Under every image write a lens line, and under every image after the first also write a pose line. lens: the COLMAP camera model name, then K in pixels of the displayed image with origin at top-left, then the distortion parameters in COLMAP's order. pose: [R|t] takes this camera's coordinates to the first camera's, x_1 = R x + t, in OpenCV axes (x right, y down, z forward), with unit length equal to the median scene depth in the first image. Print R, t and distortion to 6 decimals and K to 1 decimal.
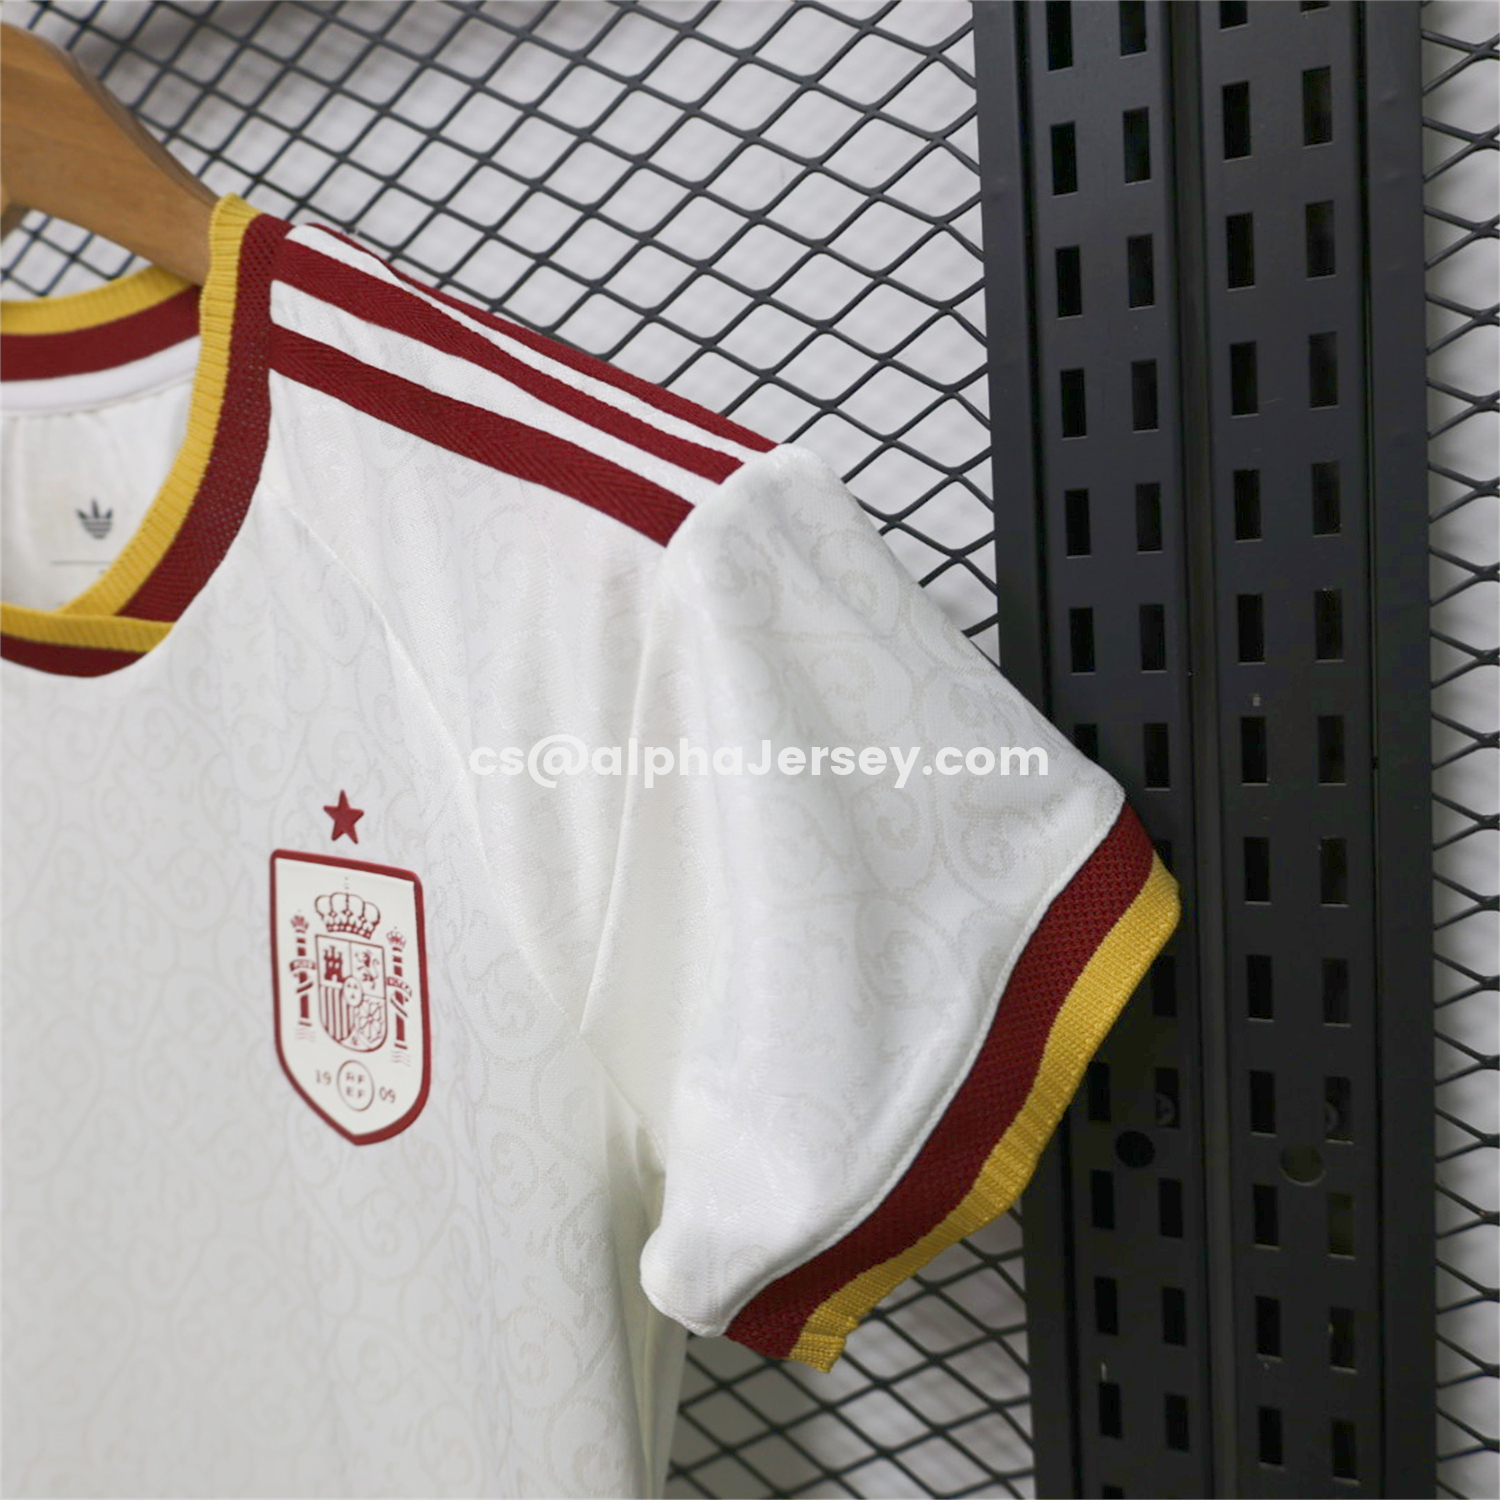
lens RADIAL K [[1645.2, 0, 747.4], [0, 1645.2, 737.4], [0, 0, 1]] dist [-0.008313, 0.000000]
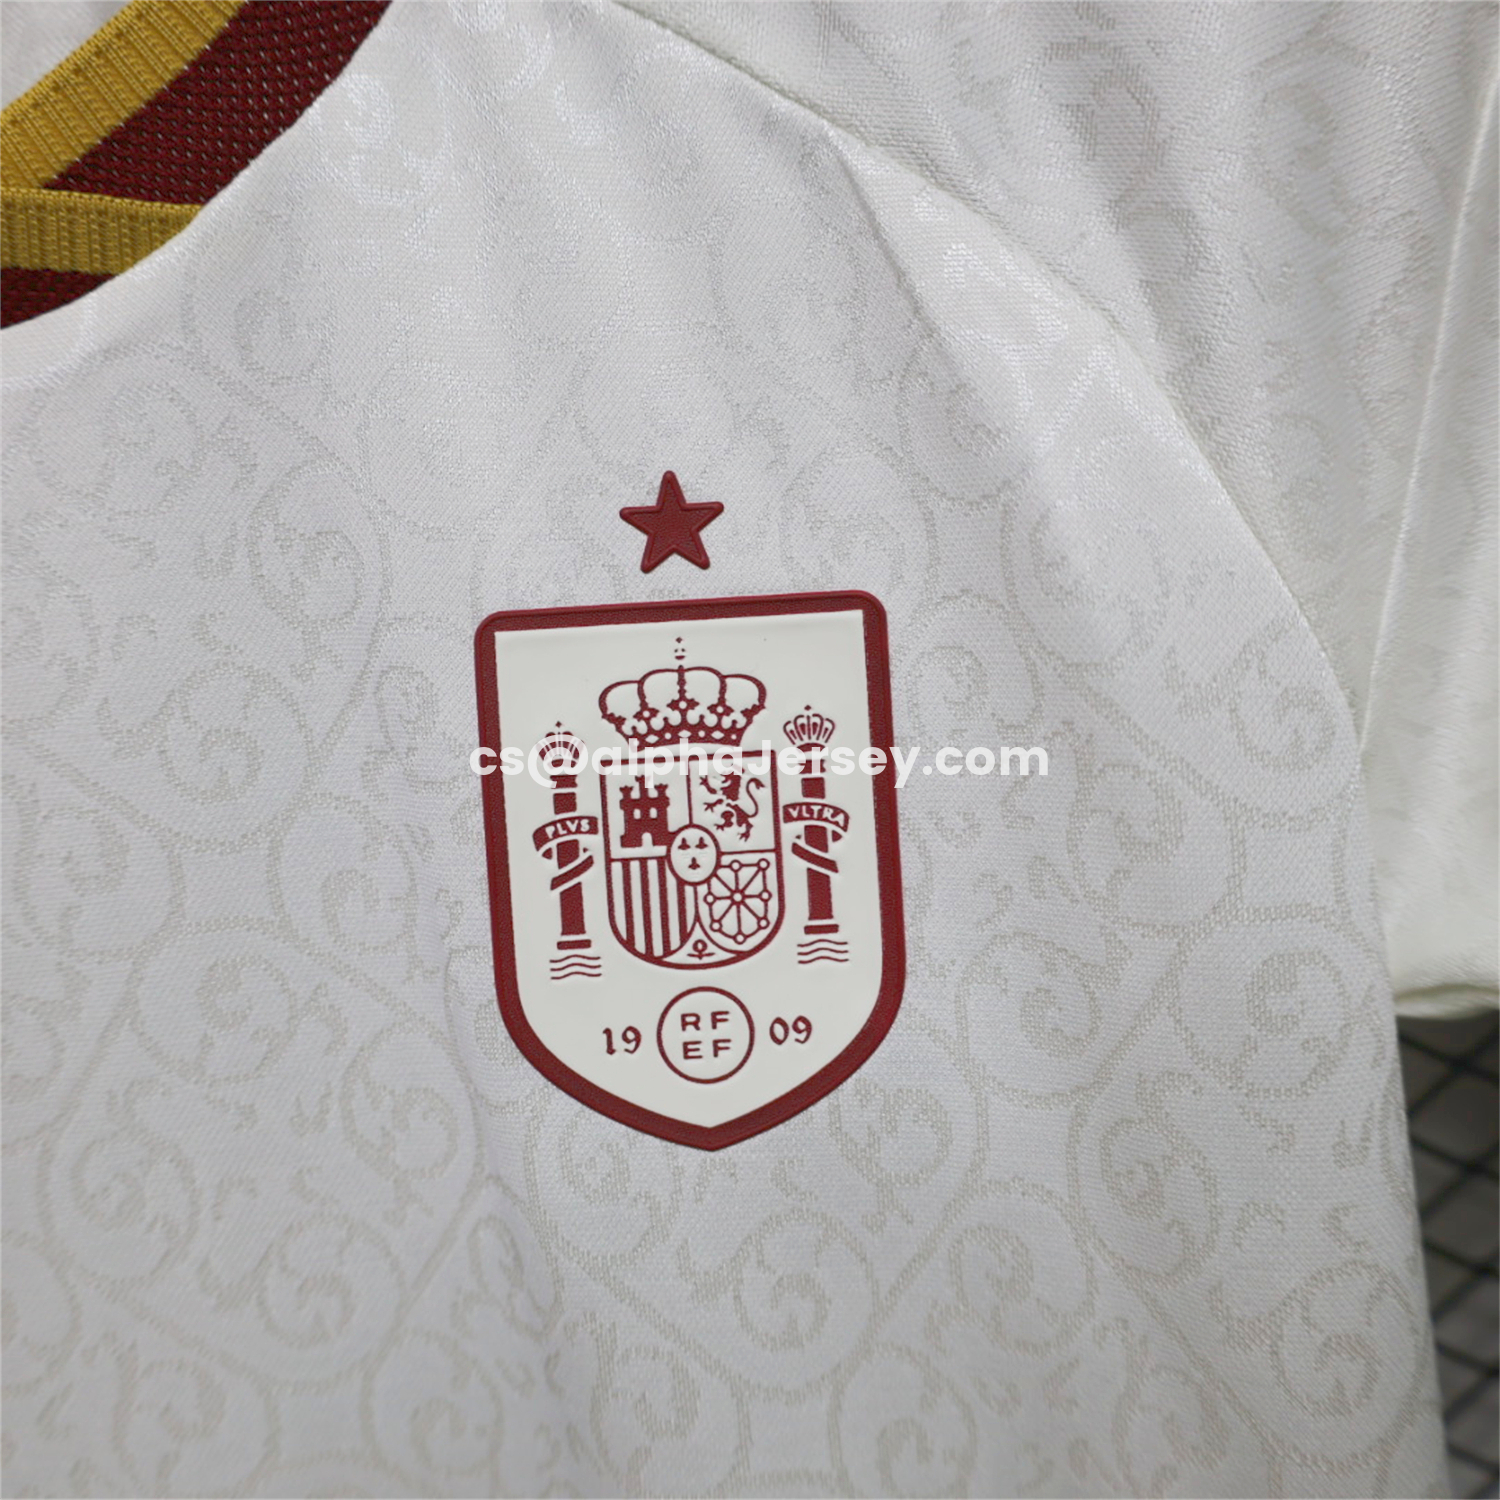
lens RADIAL K [[1645.2, 0, 750.8], [0, 1645.2, 738.1], [0, 0, 1]] dist [-0.008313, 0.000000]
pose [[0.834676, -0.068315, 0.546488, -0.518590], [0.133419, 0.987802, -0.080294, 0.163541], [-0.534336, 0.139932, 0.833609, 0.538901]]
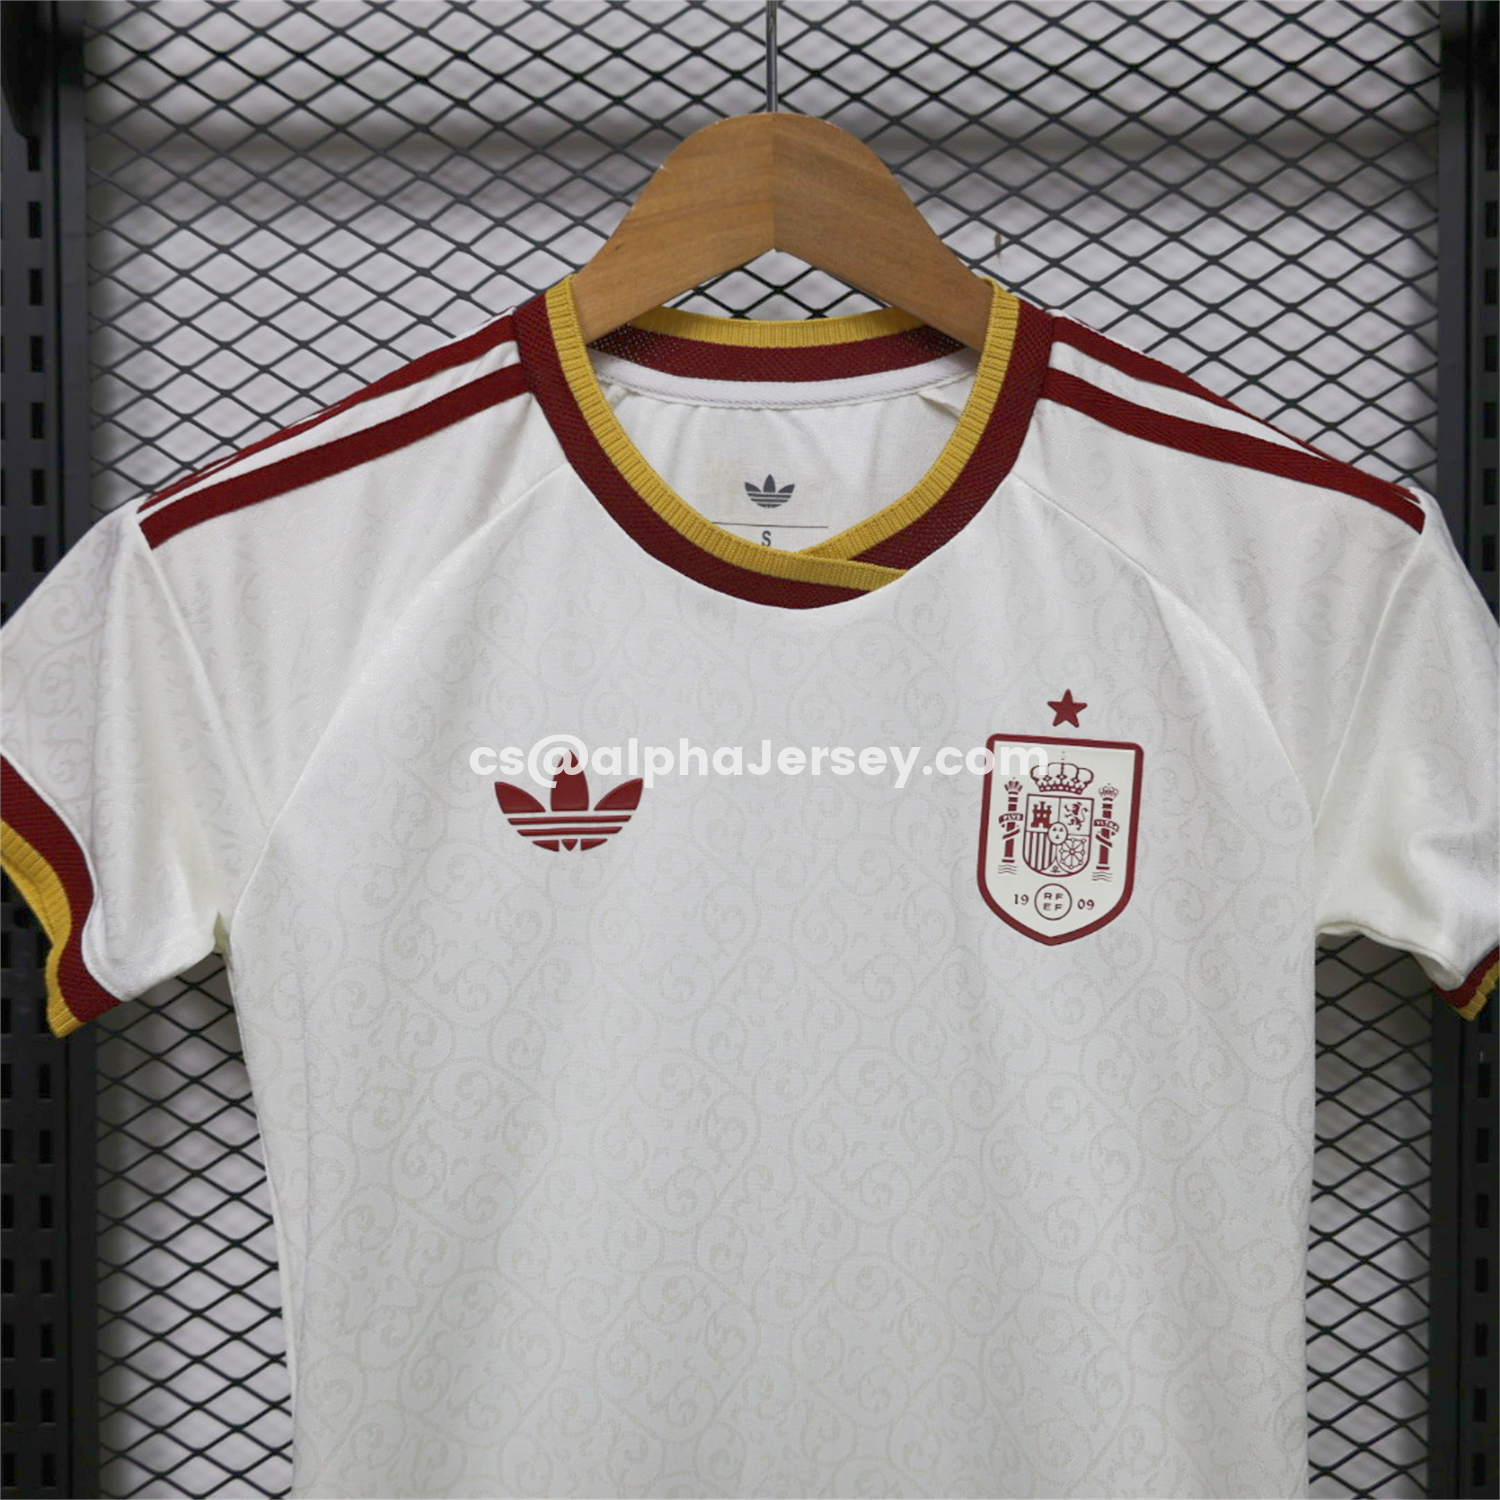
lens RADIAL K [[1645.2, 0, 740.6], [0, 1645.2, 753.8], [0, 0, 1]] dist [-0.008313, 0.000000]
pose [[0.885393, 0.043643, 0.462791, -1.151708], [-0.003830, 0.996234, -0.086621, 0.211512], [-0.464828, 0.074922, 0.882225, -0.135140]]
